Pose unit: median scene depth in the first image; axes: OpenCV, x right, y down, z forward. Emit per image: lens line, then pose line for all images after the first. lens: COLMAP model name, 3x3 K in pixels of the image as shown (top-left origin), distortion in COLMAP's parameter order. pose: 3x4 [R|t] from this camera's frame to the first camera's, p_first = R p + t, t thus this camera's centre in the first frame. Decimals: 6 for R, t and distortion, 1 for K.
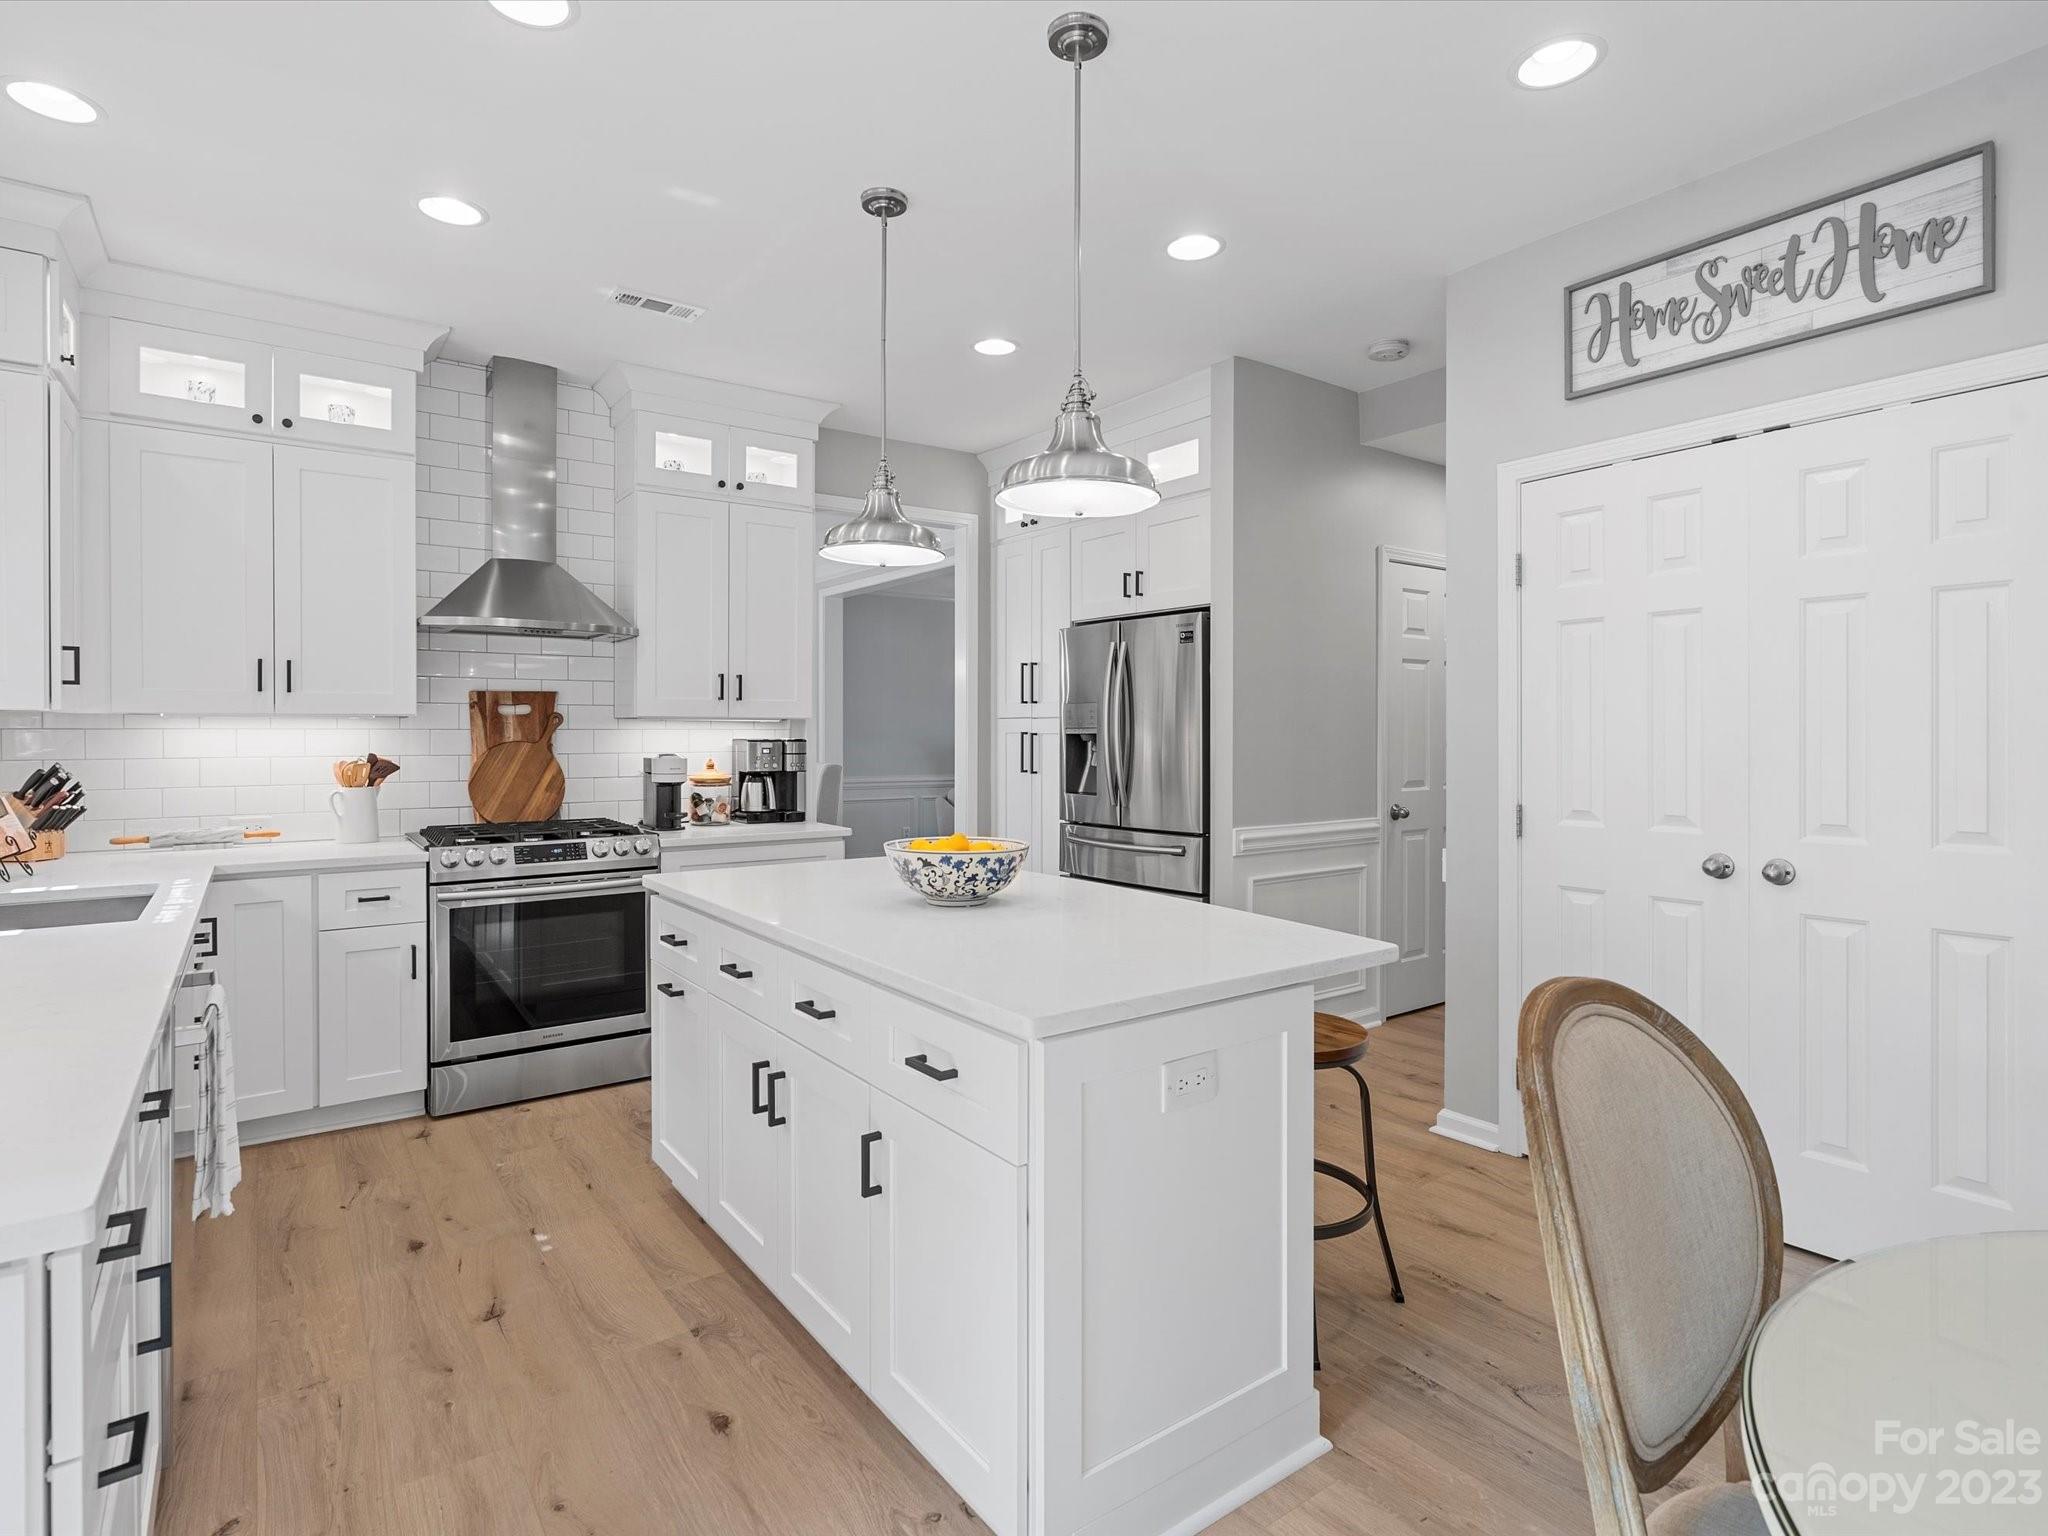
lens RADIAL K [[1052.7, 0, 998.6], [0, 1052.7, 733.9], [0, 0, 1]] dist [-0.008622, 0.002606]
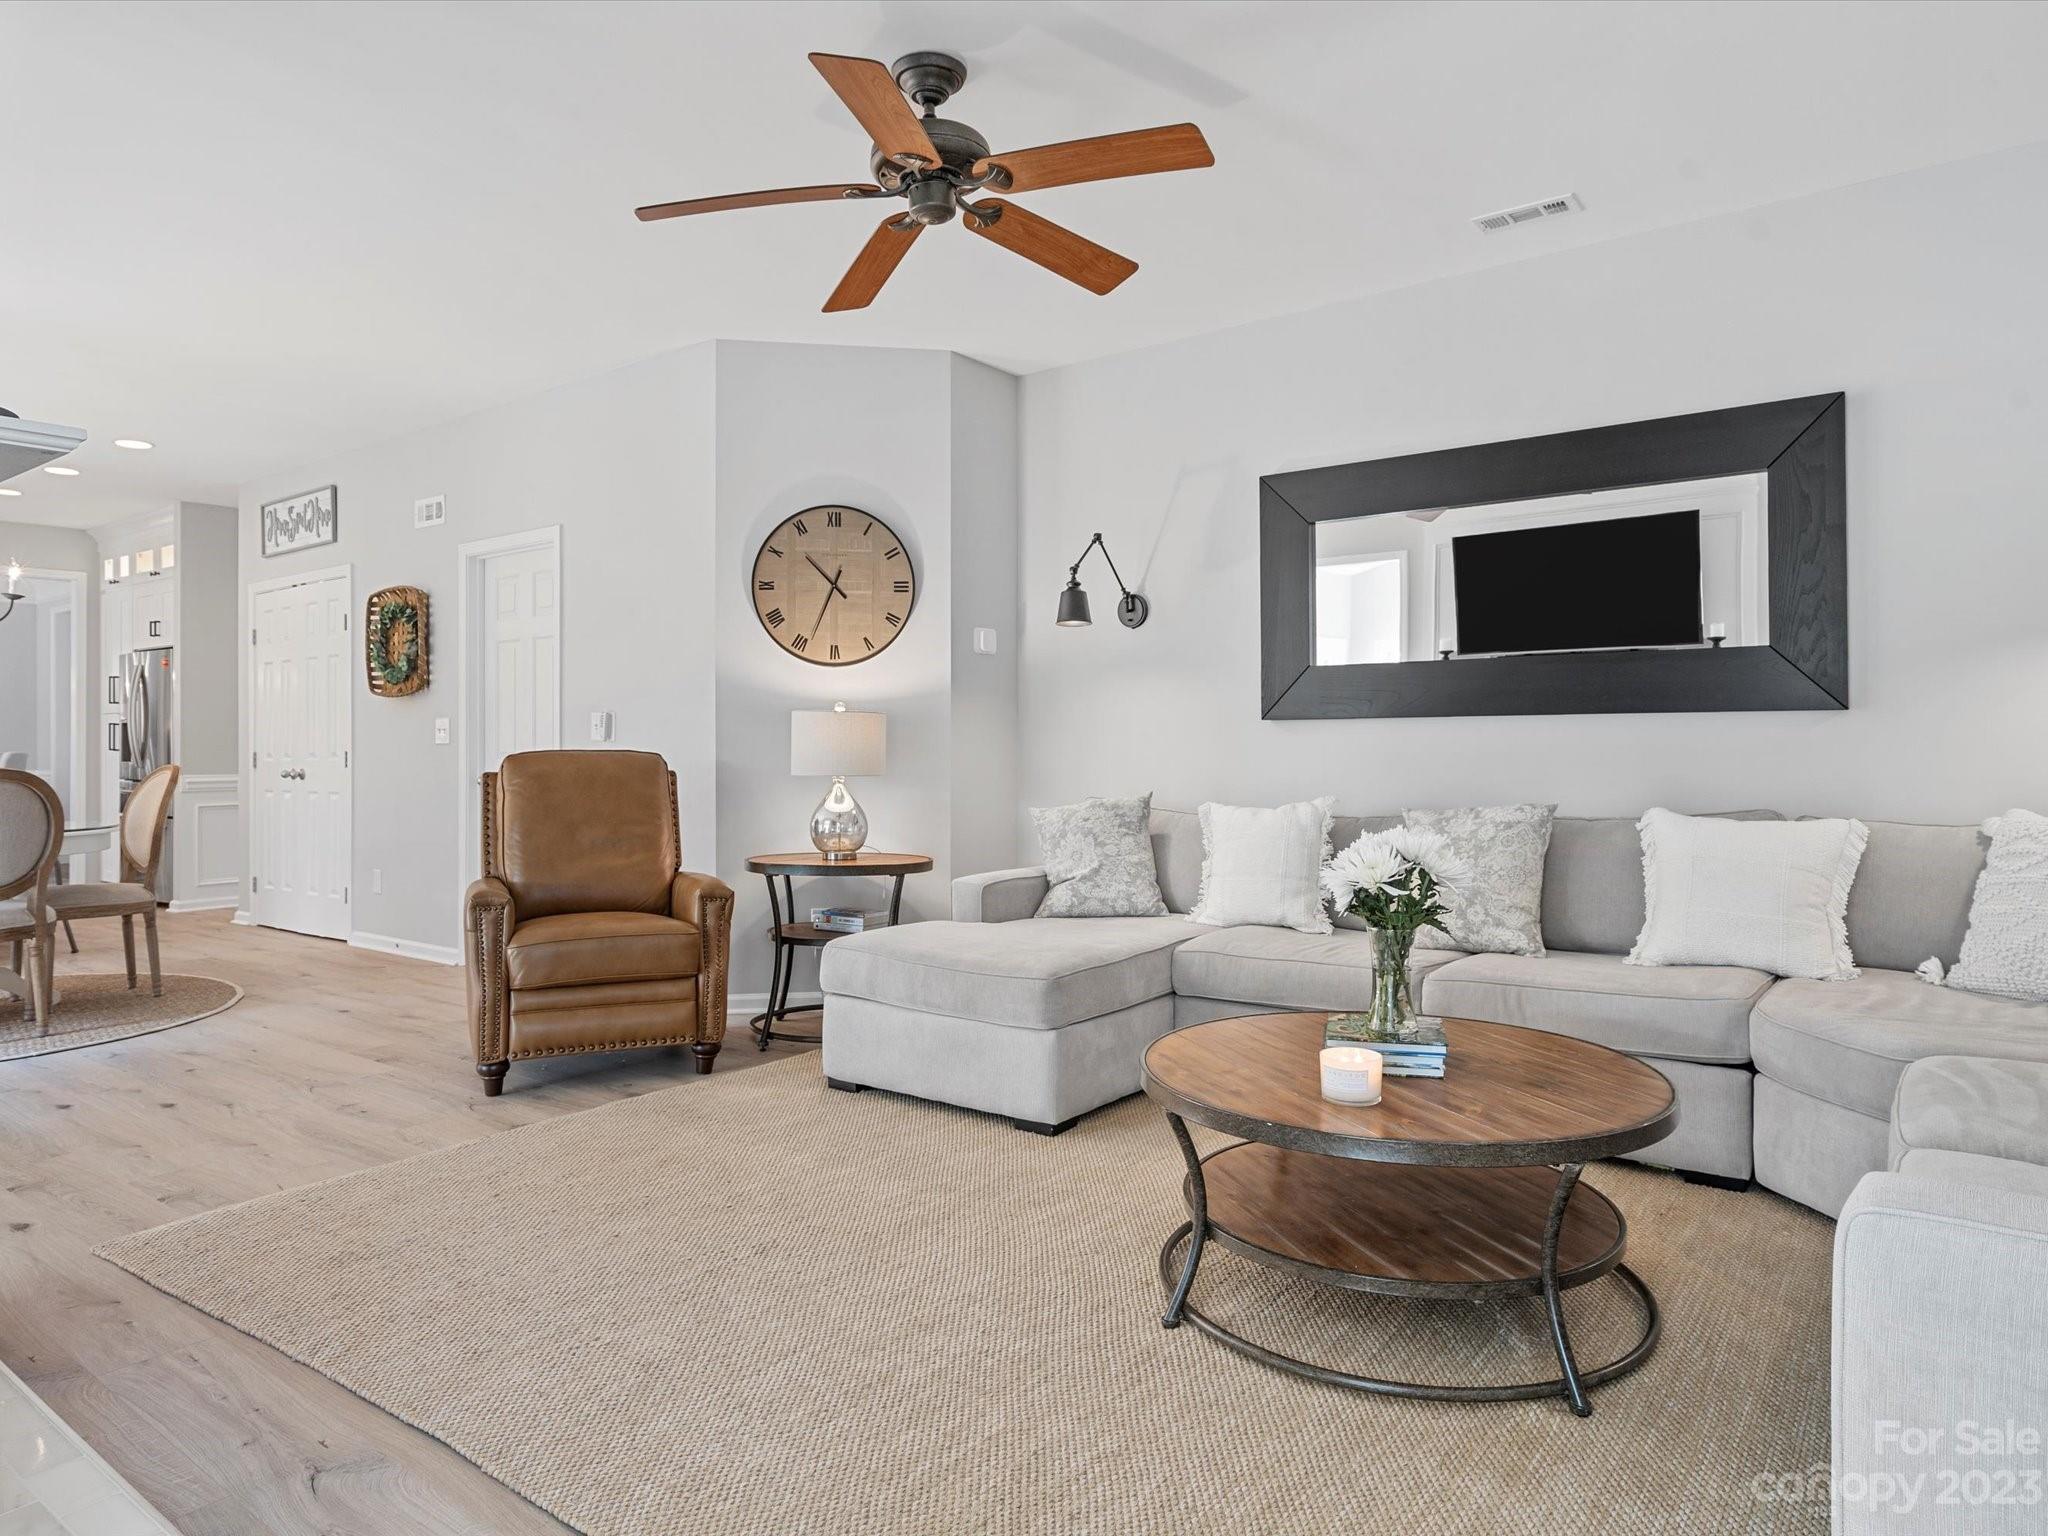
lens RADIAL K [[1247.2, 0, 1015.7], [0, 1247.2, 732.4], [0, 0, 1]] dist [-0.001052, -0.000202]
pose [[0.952287, -0.001913, 0.305198, 0.987142], [0.005504, 0.999925, -0.010906, 0.054118], [-0.305155, 0.012066, 0.952226, -1.490058]]
